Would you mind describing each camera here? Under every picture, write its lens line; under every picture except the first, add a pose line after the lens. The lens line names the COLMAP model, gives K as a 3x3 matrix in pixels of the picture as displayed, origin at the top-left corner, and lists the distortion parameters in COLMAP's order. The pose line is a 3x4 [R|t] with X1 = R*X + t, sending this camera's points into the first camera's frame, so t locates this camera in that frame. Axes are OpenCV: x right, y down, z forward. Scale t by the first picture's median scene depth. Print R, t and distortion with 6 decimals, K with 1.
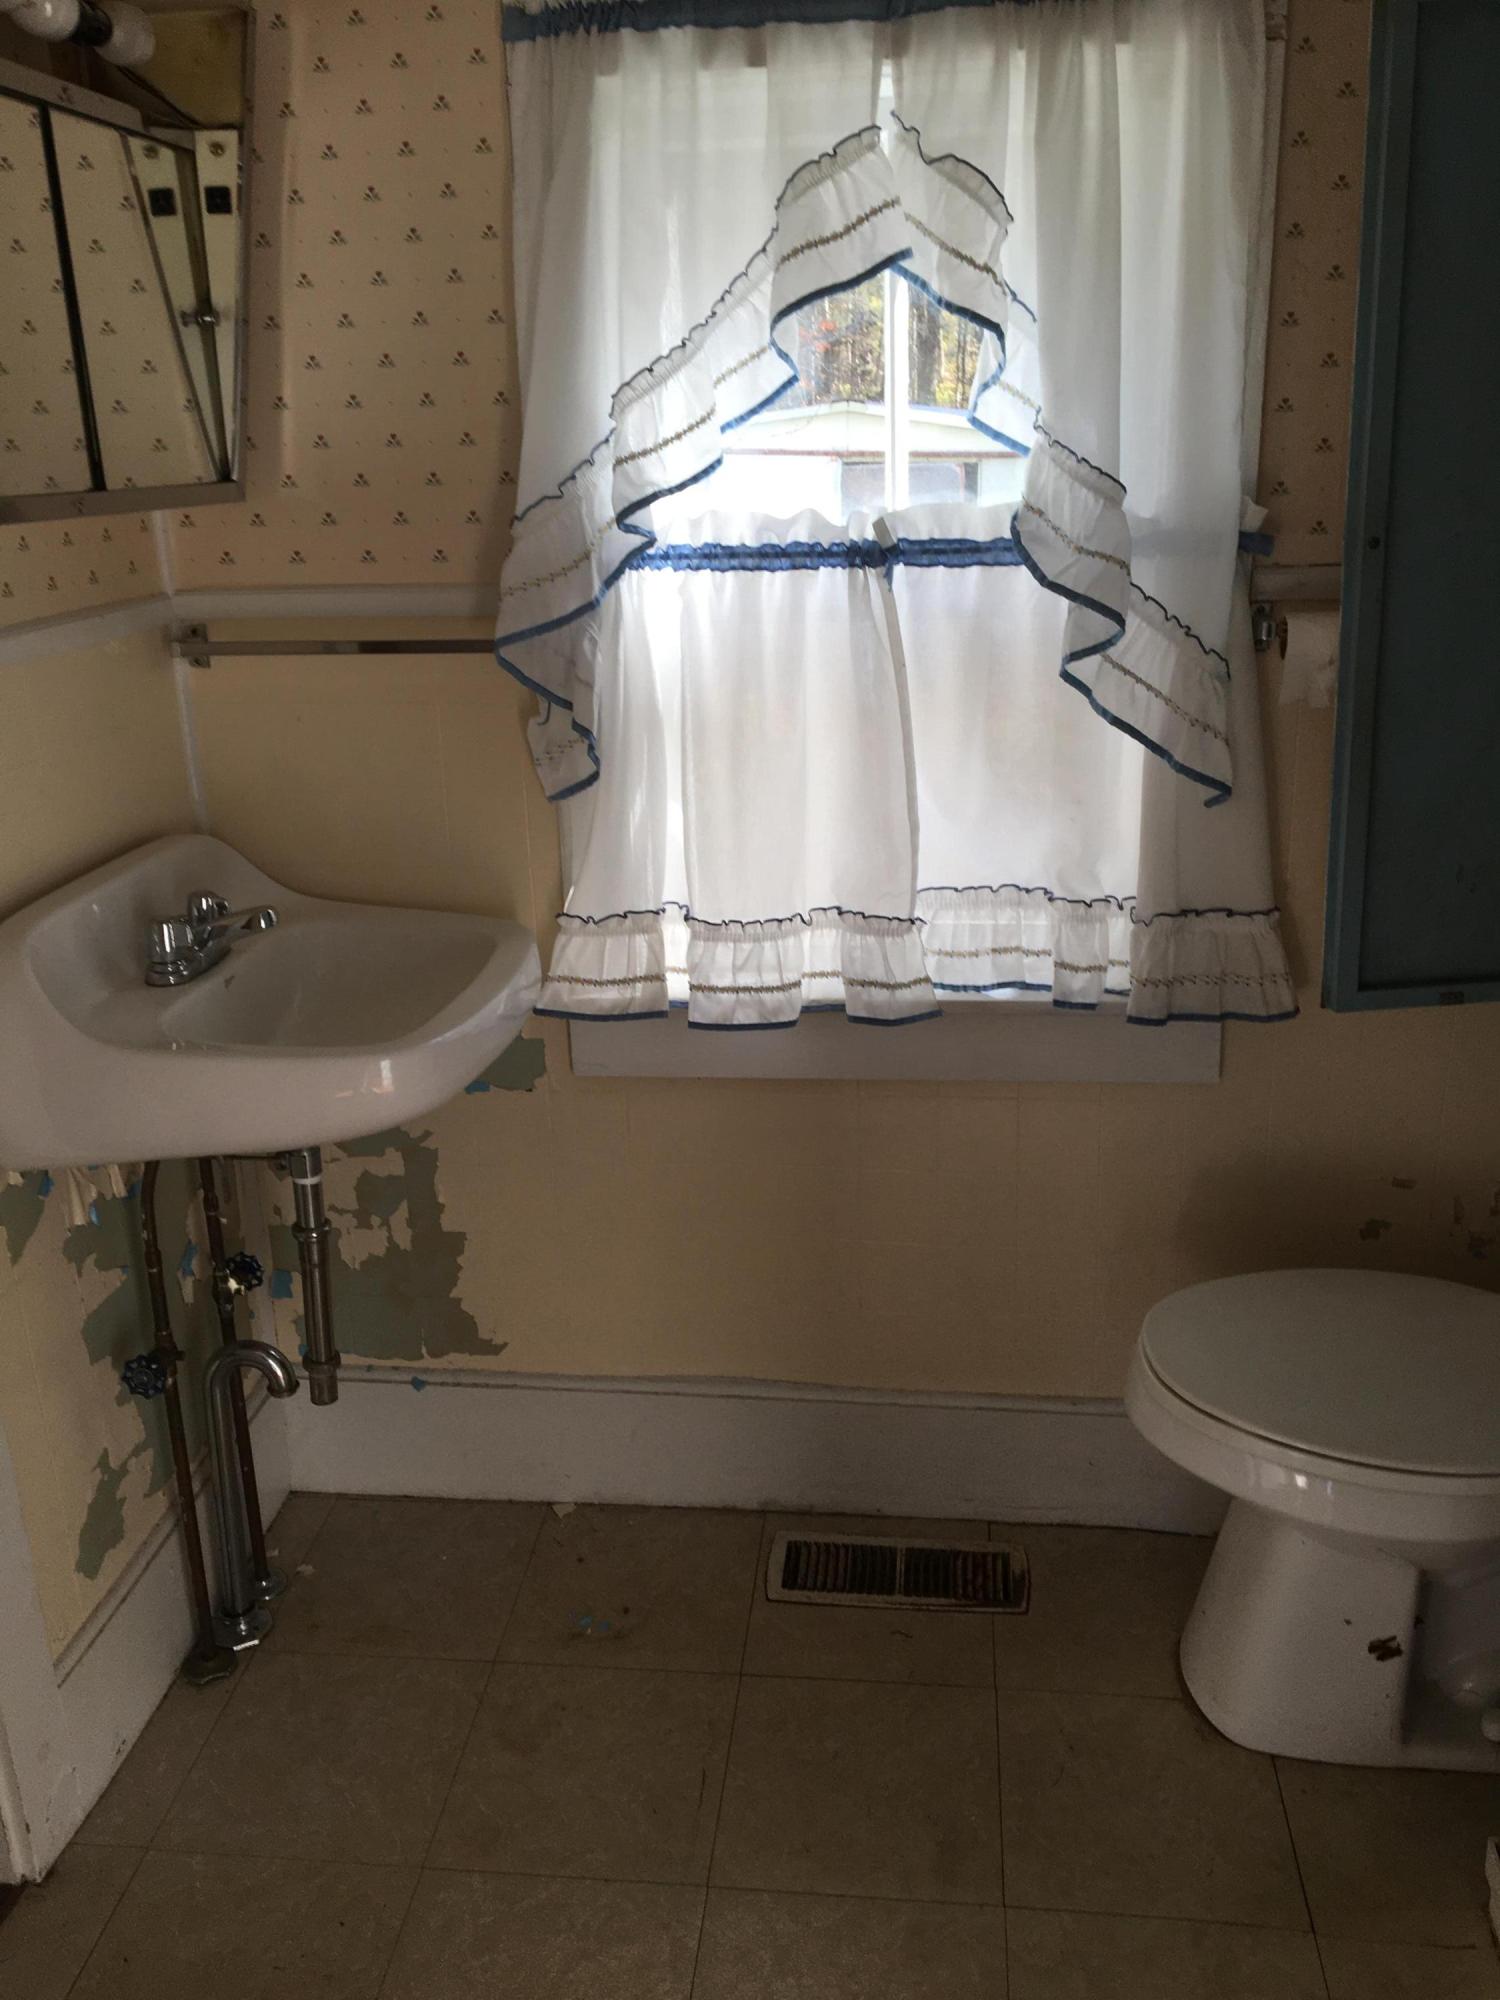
lens RADIAL K [[1671.2, 0, 750.0], [0, 1671.2, 1000.0], [0, 0, 1]] dist [0.068535, -0.114950]
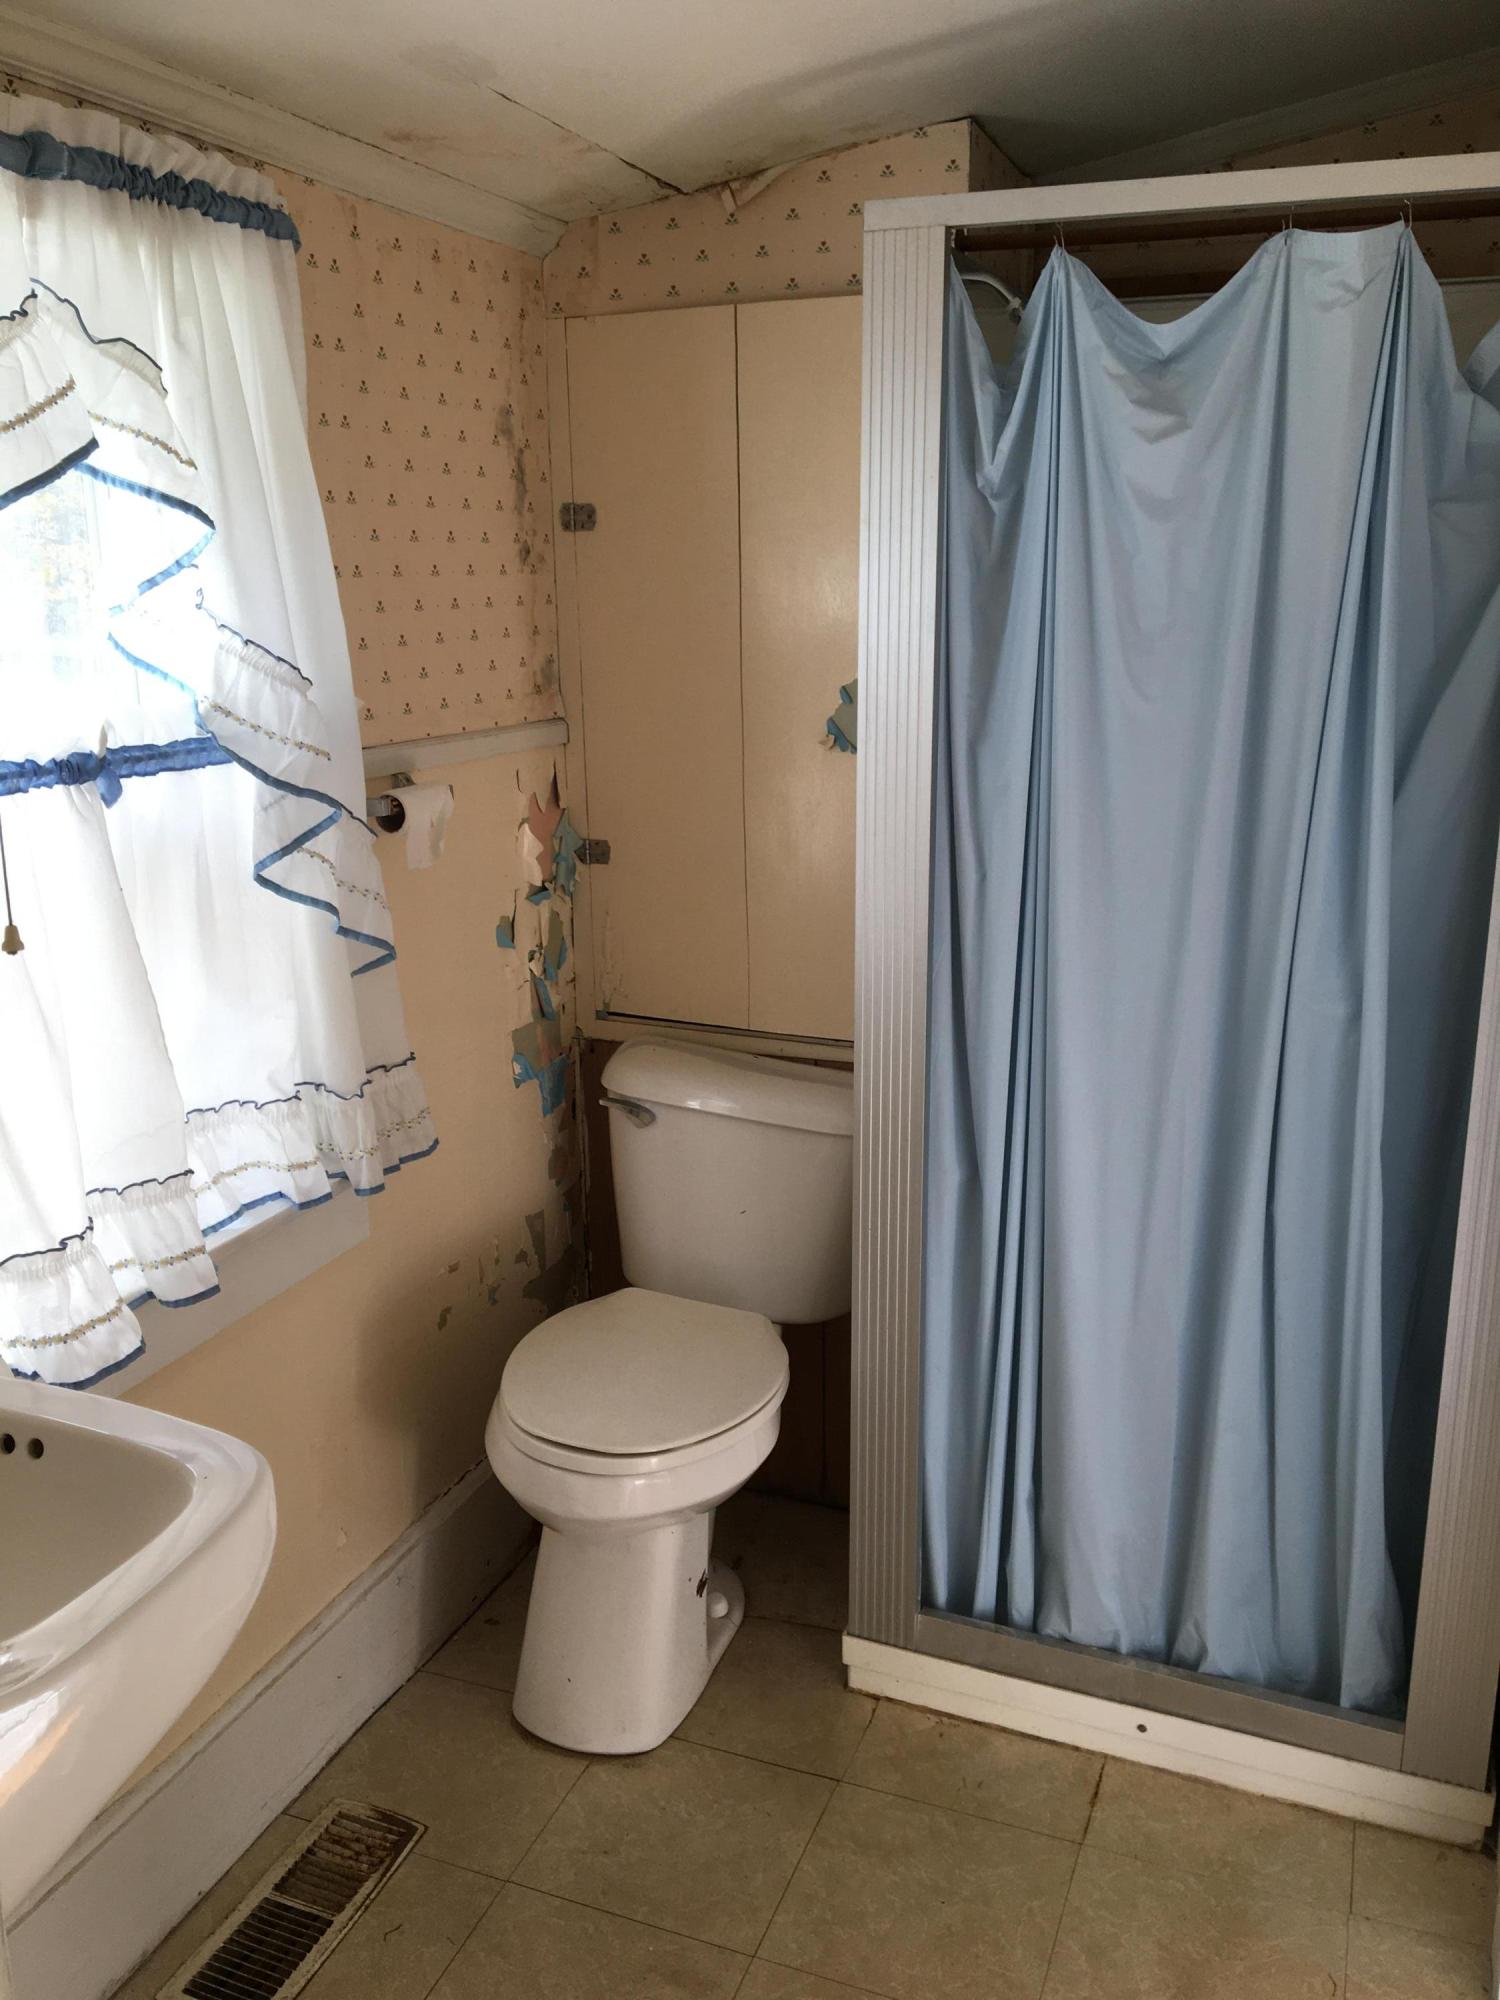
lens RADIAL K [[1671.2, 0, 750.0], [0, 1671.2, 1000.0], [0, 0, 1]] dist [0.068535, -0.114950]
pose [[0.237807, -0.199294, 0.950647, -0.684959], [0.320351, 0.940054, 0.116936, -0.146828], [-0.916964, 0.276733, 0.287395, 0.477767]]
